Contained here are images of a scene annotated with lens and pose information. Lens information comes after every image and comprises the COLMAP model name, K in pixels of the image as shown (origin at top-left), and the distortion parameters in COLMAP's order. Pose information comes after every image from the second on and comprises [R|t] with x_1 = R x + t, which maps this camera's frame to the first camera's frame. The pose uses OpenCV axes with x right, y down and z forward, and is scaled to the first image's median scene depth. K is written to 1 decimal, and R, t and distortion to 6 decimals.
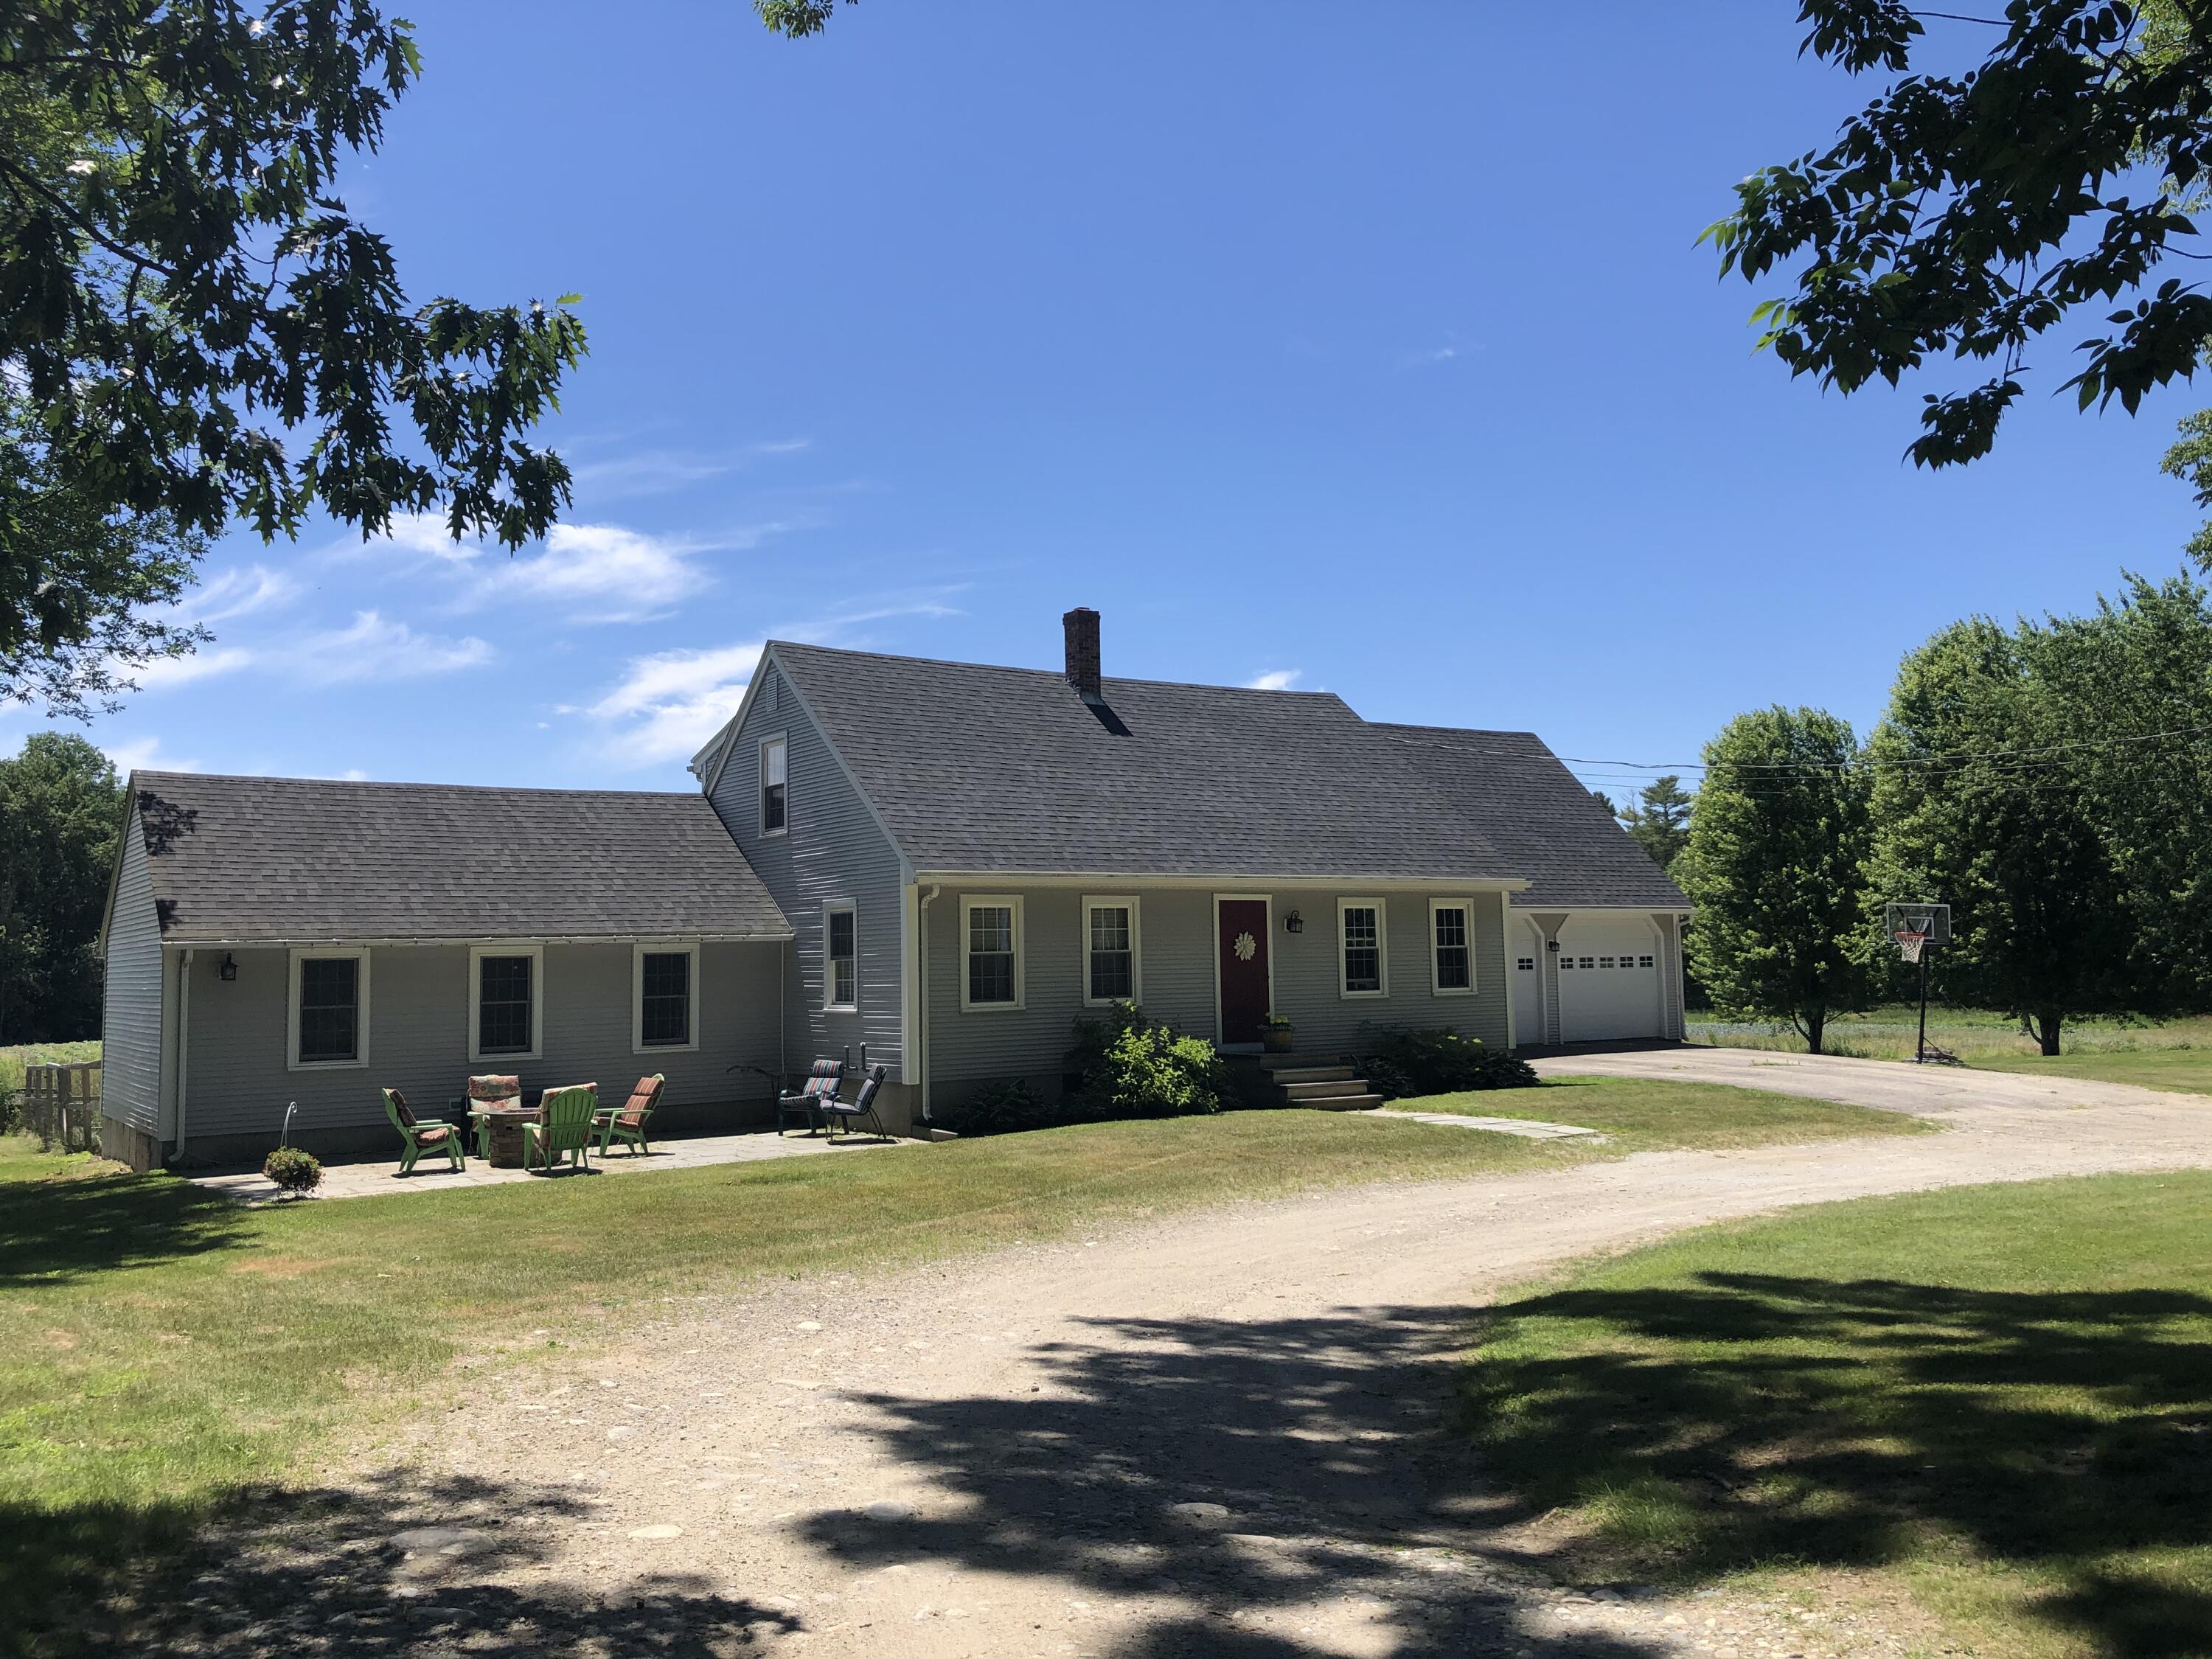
lens RADIAL K [[1755.0, 0, 1084.3], [0, 1755.0, 829.0], [0, 0, 1]] dist [-0.006074, -0.038524]
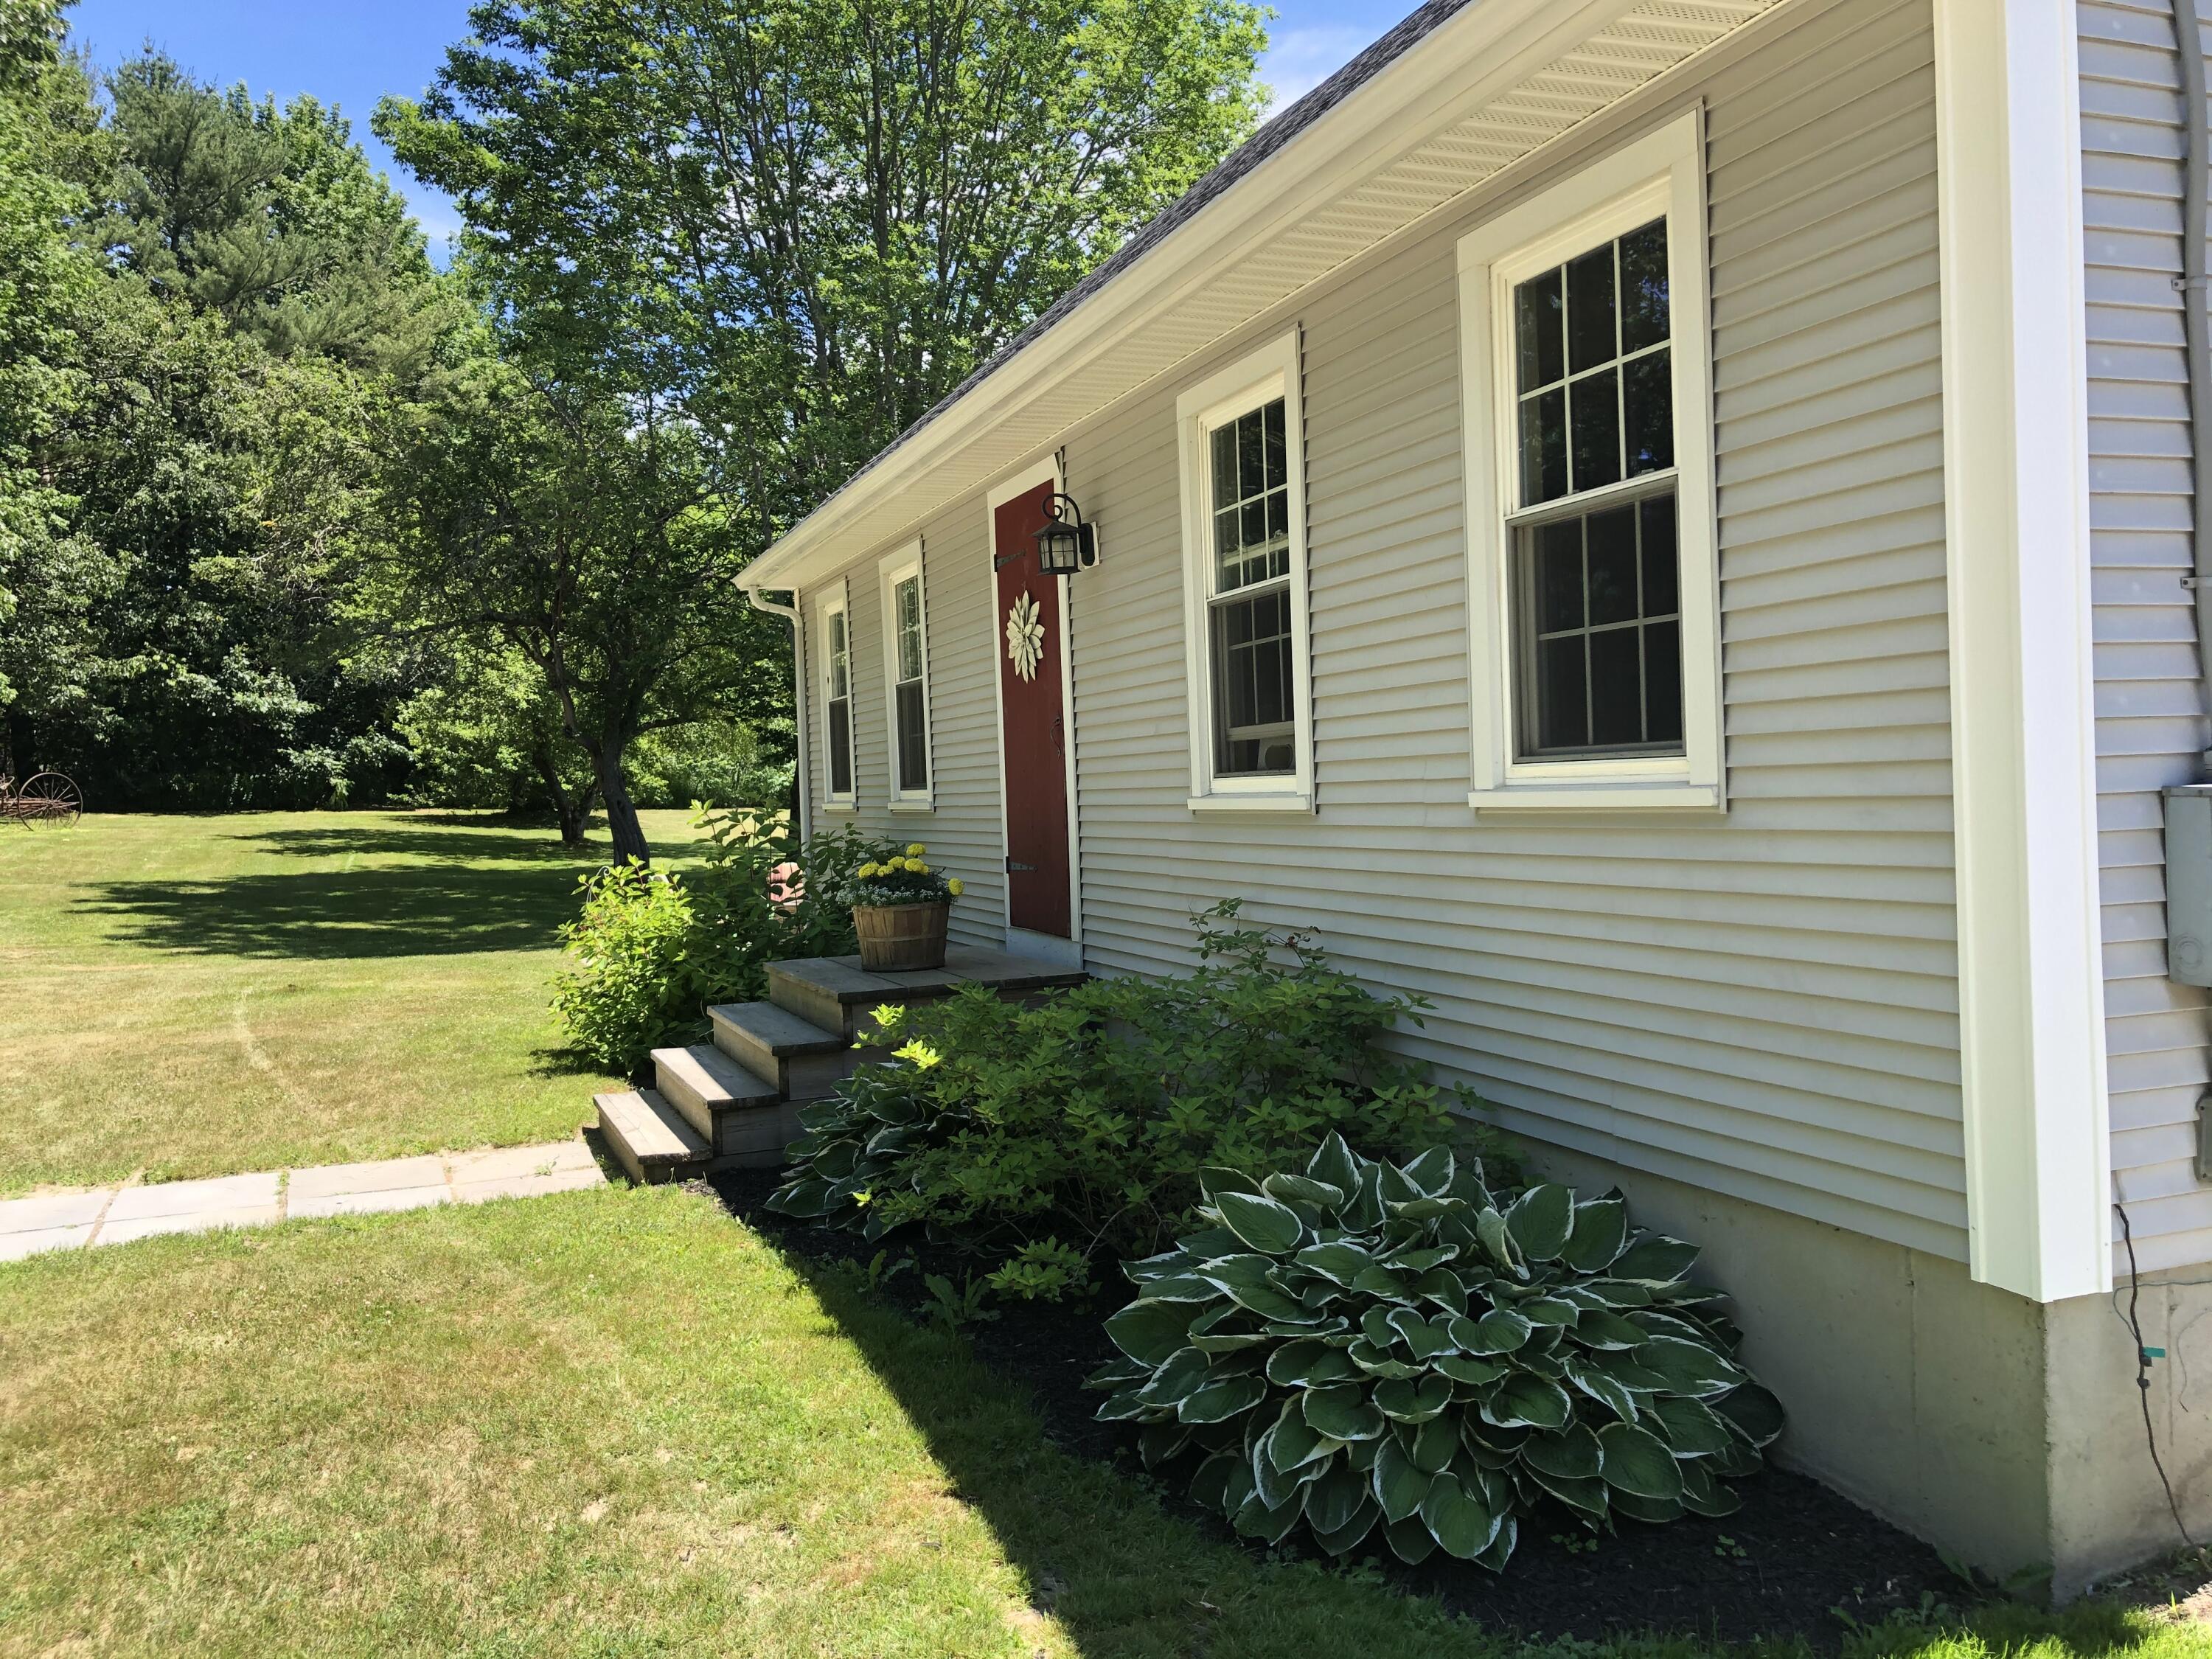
lens RADIAL K [[1755.0, 0, 1084.3], [0, 1755.0, 829.0], [0, 0, 1]] dist [-0.006074, -0.038524]
pose [[-0.237609, 0.067072, -0.969042, 0.527733], [0.141384, 0.989377, 0.033812, 0.120125], [0.961016, -0.128973, -0.244568, 1.406232]]
